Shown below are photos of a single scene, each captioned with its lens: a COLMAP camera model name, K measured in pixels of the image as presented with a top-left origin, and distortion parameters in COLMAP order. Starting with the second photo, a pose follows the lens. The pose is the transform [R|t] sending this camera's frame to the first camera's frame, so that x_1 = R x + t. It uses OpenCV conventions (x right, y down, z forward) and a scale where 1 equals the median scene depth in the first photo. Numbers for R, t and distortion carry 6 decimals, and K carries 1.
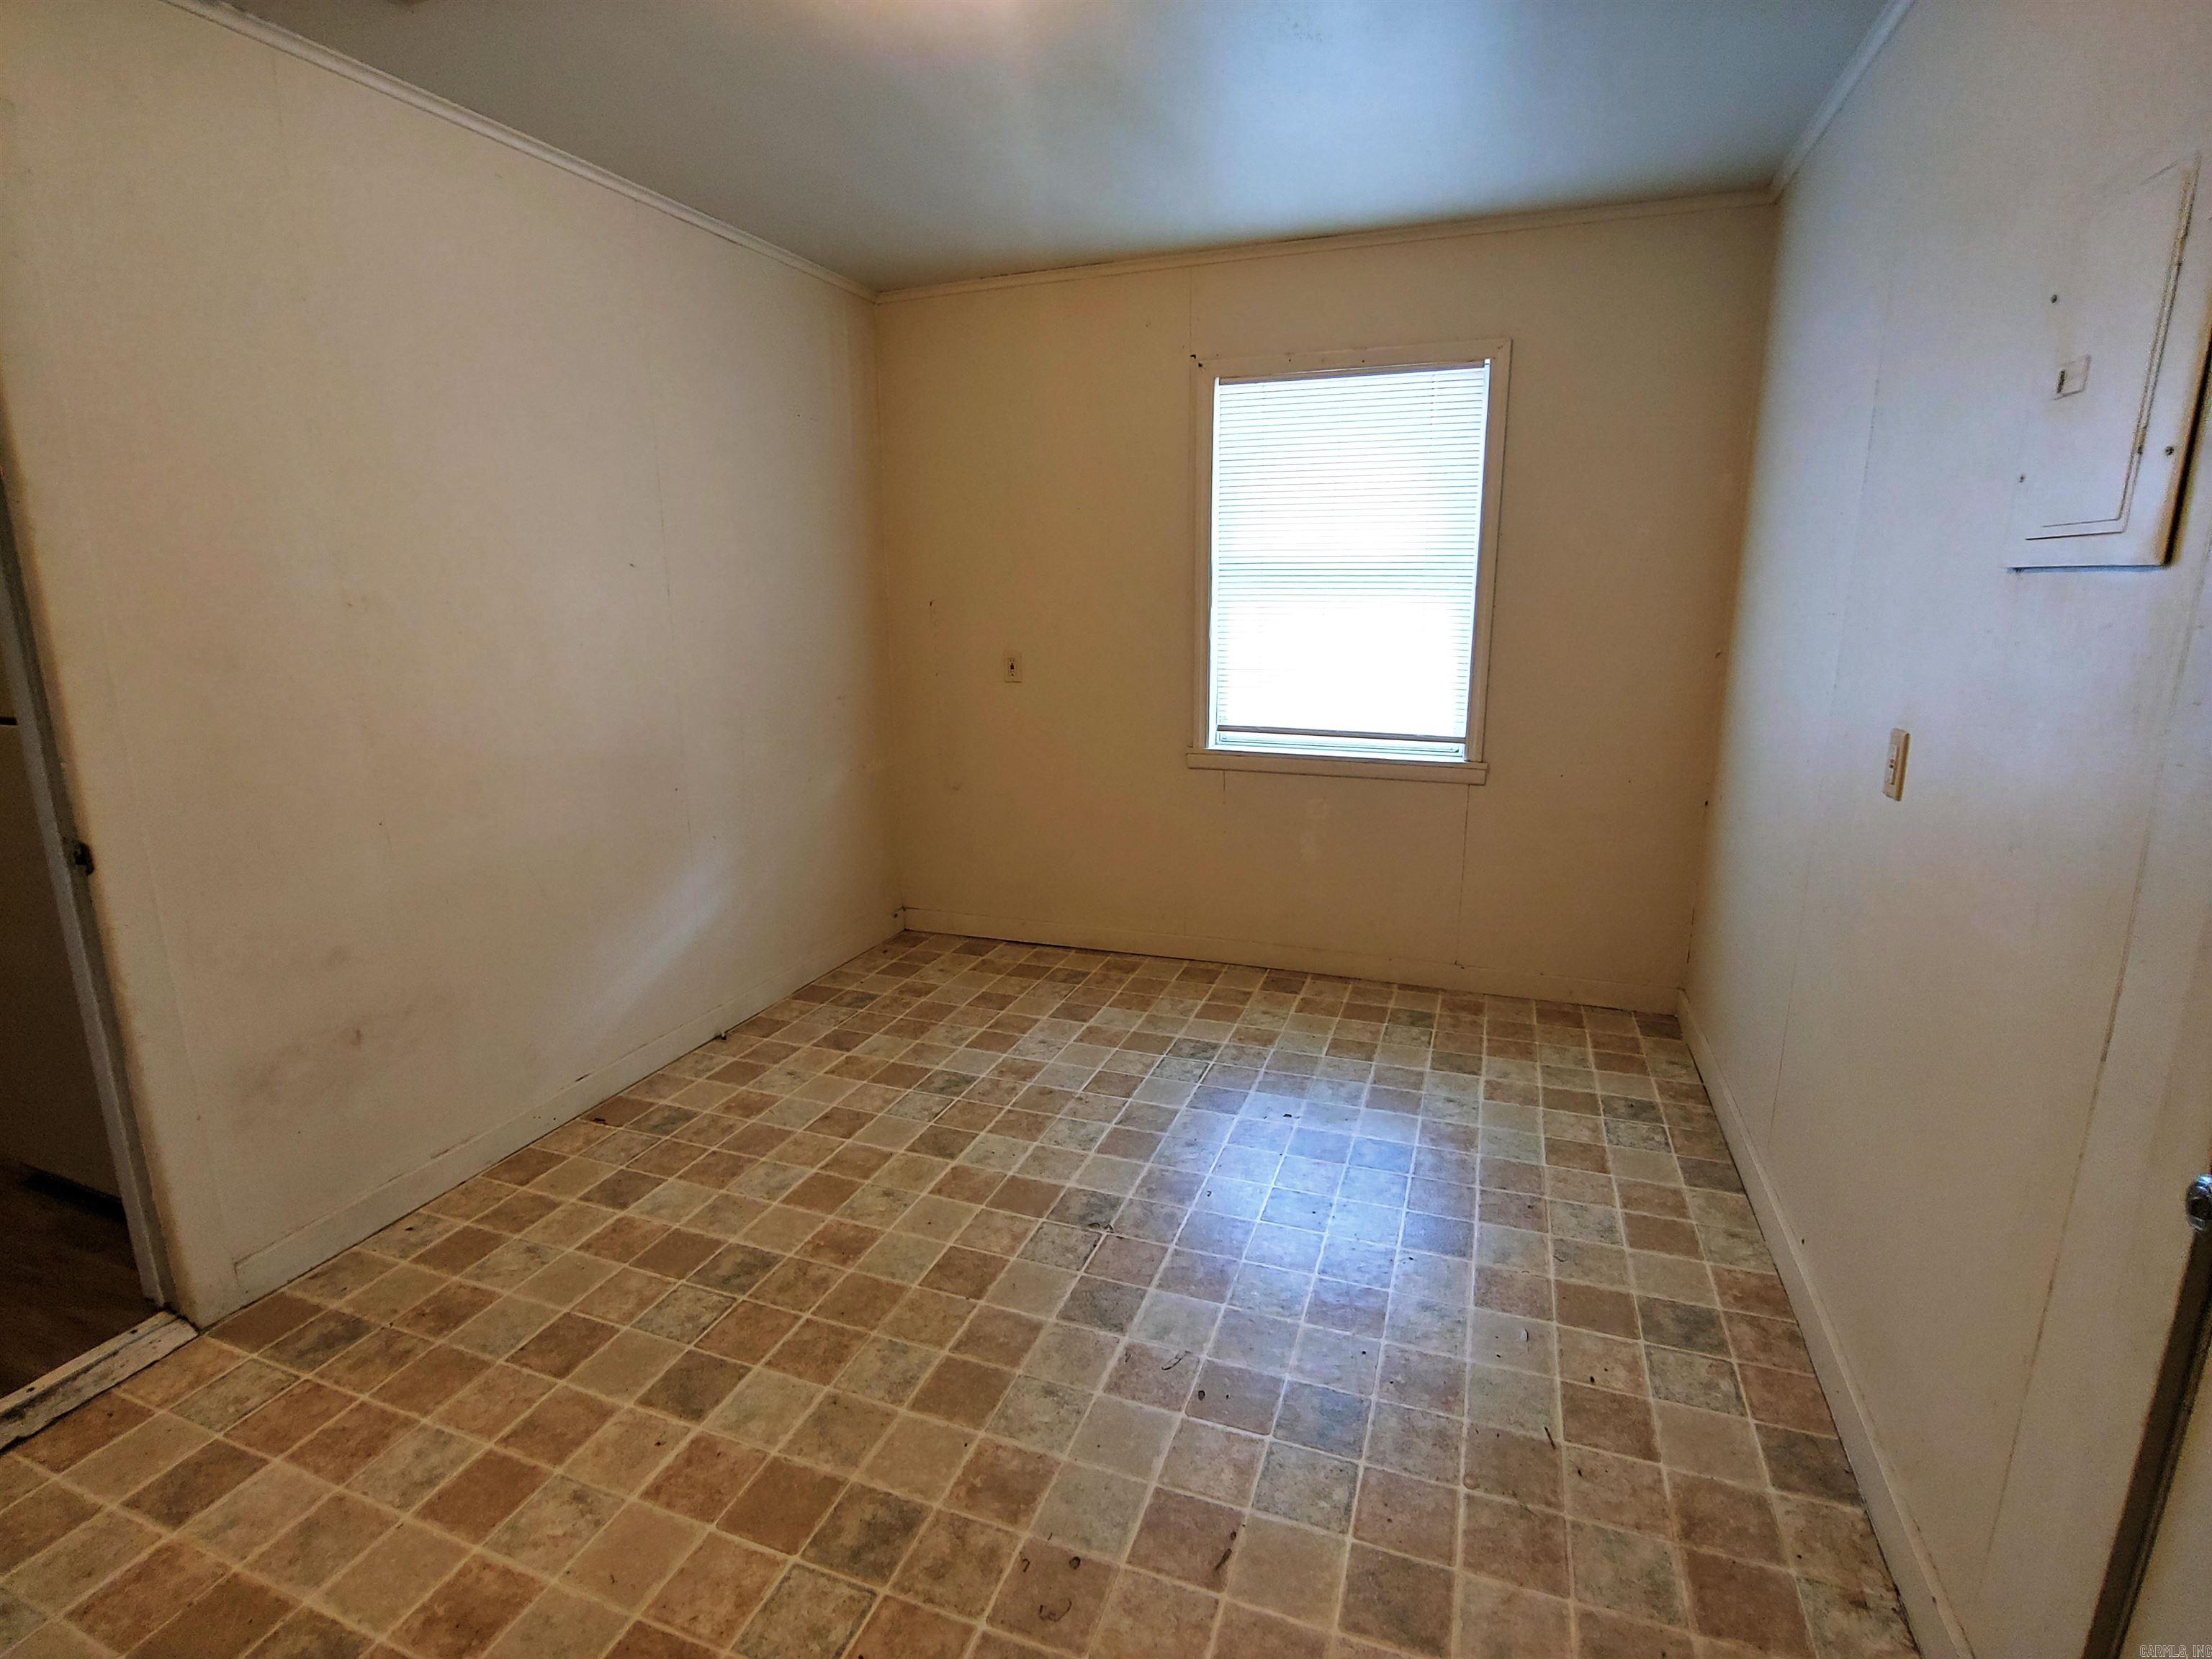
lens RADIAL K [[1059.9, 0, 1109.1], [0, 1059.9, 825.8], [0, 0, 1]] dist [-0.016465, -0.002611]
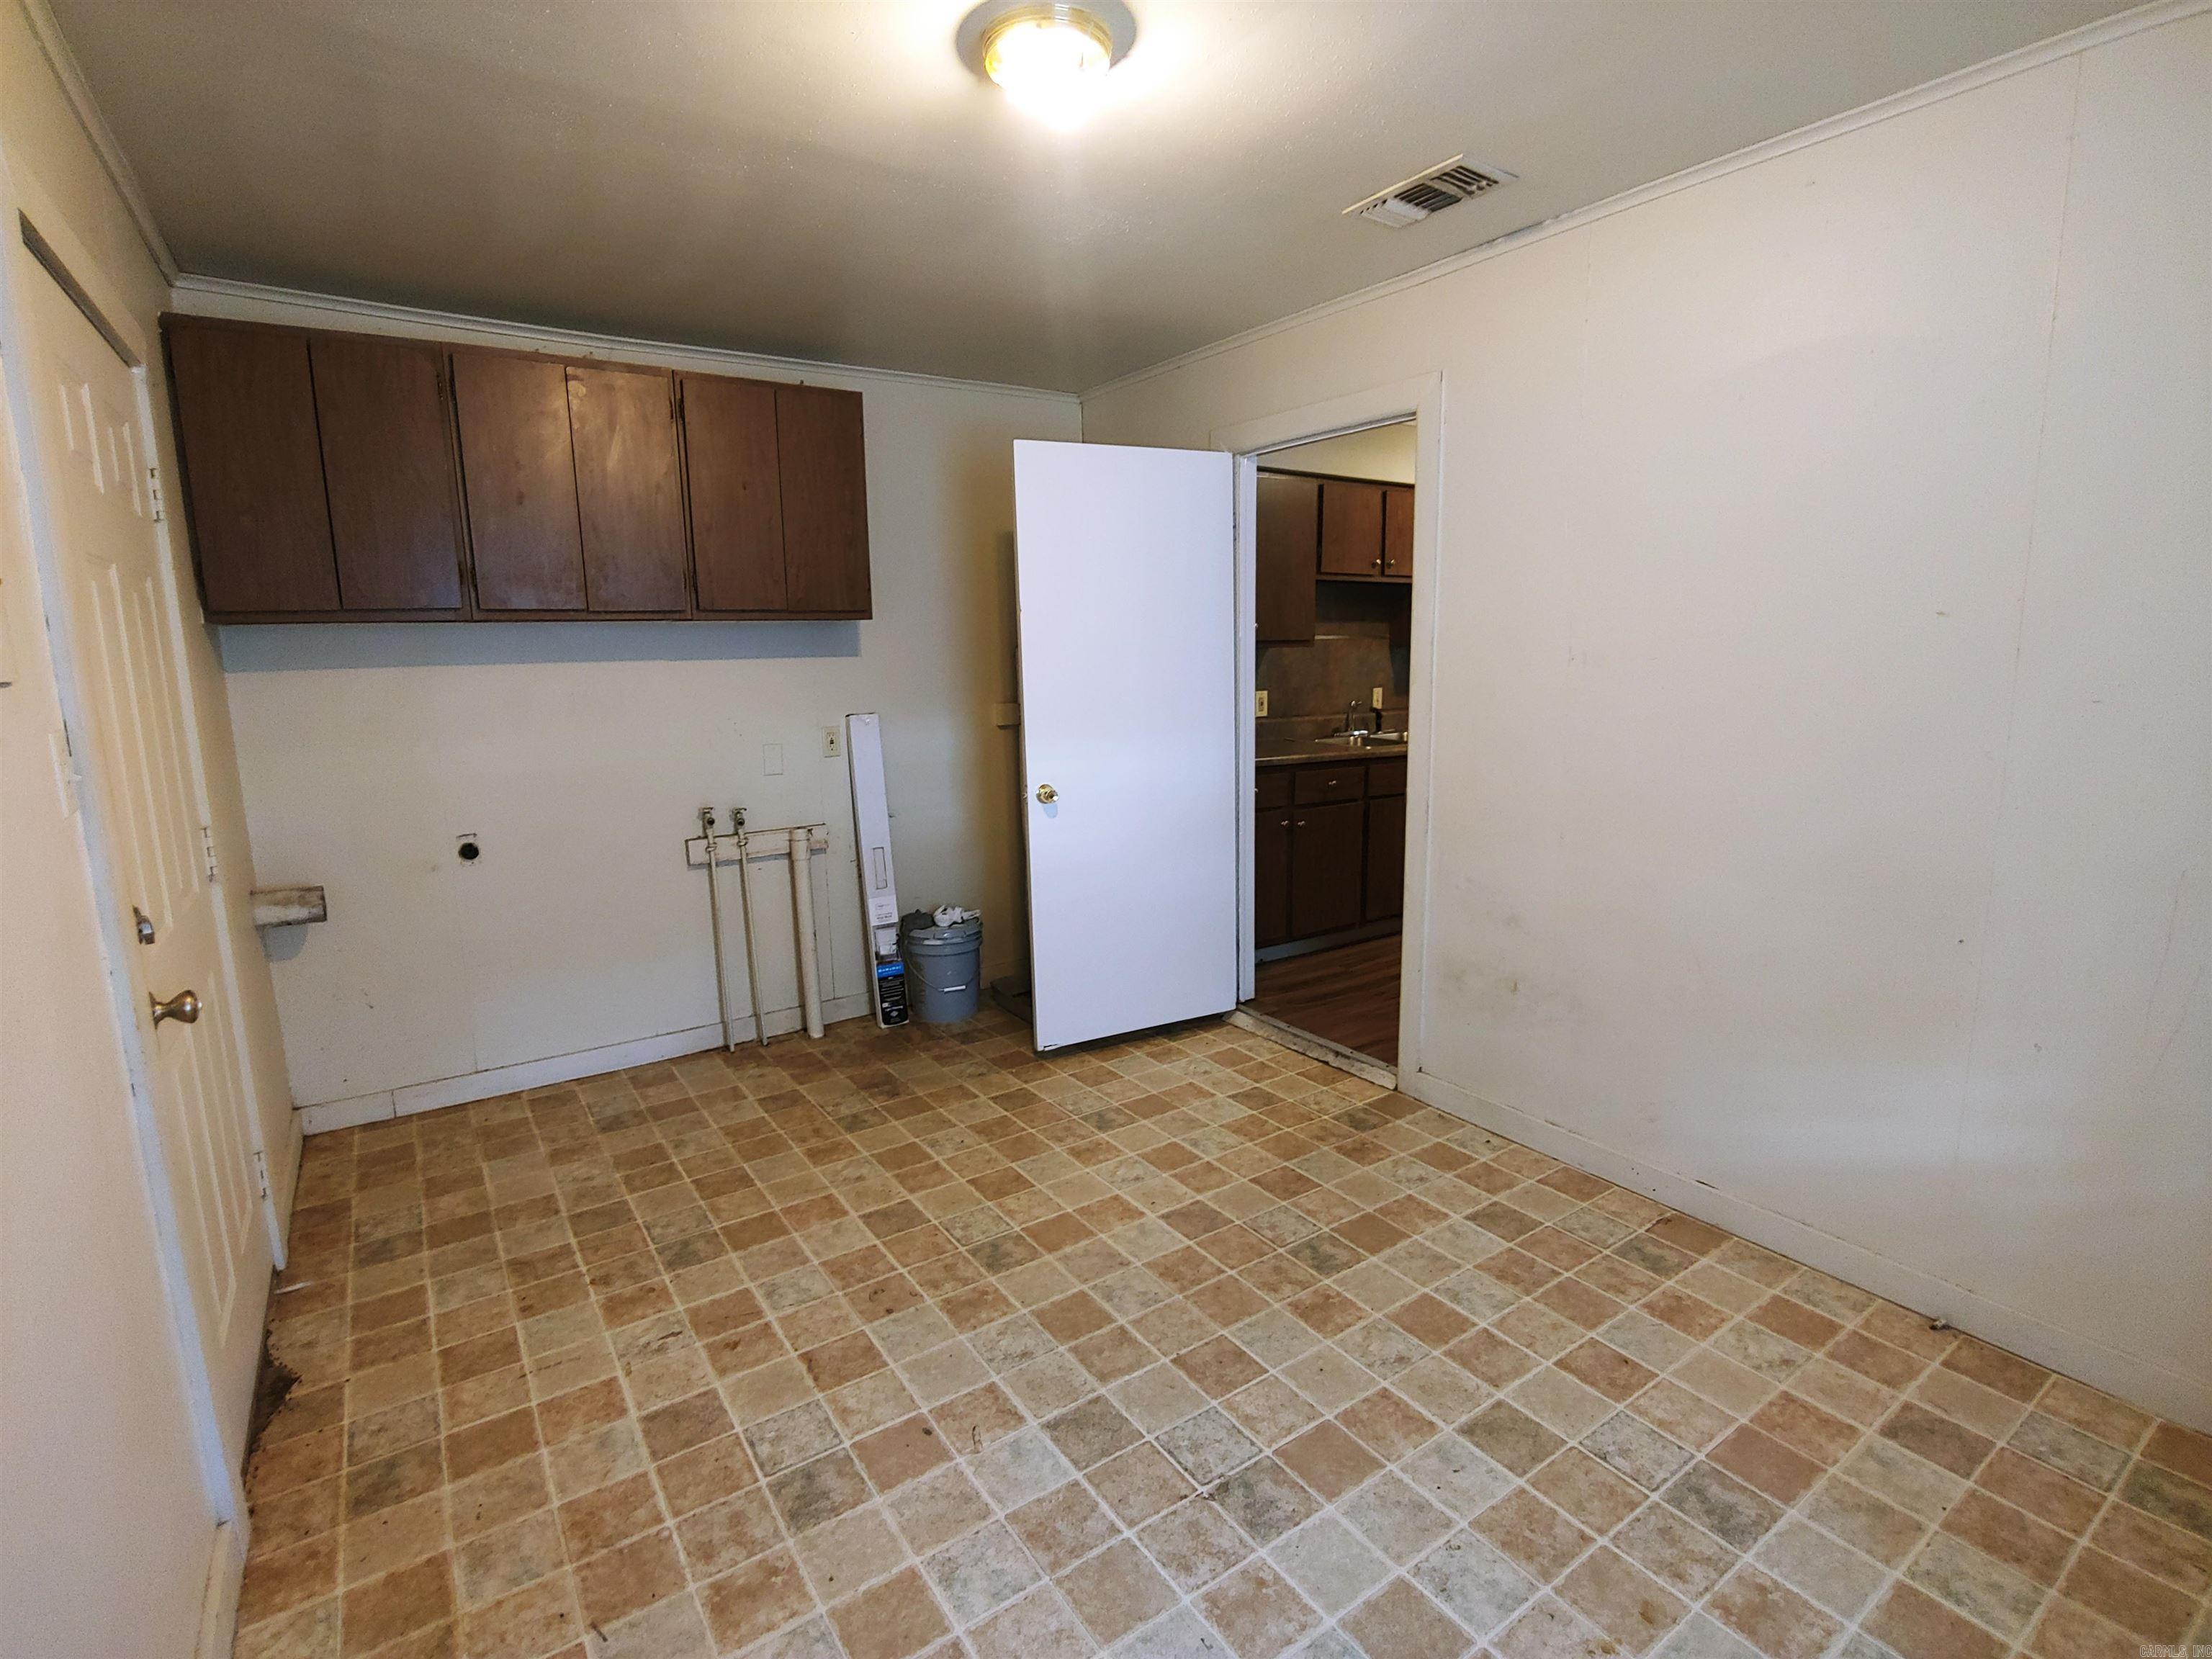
lens RADIAL K [[1059.9, 0, 1112.6], [0, 1059.9, 826.8], [0, 0, 1]] dist [-0.016465, -0.002611]
pose [[-0.581749, 0.155924, -0.798283, 0.687212], [-0.157416, 0.941313, 0.298579, -0.349865], [0.797990, 0.299361, -0.523063, 1.441276]]
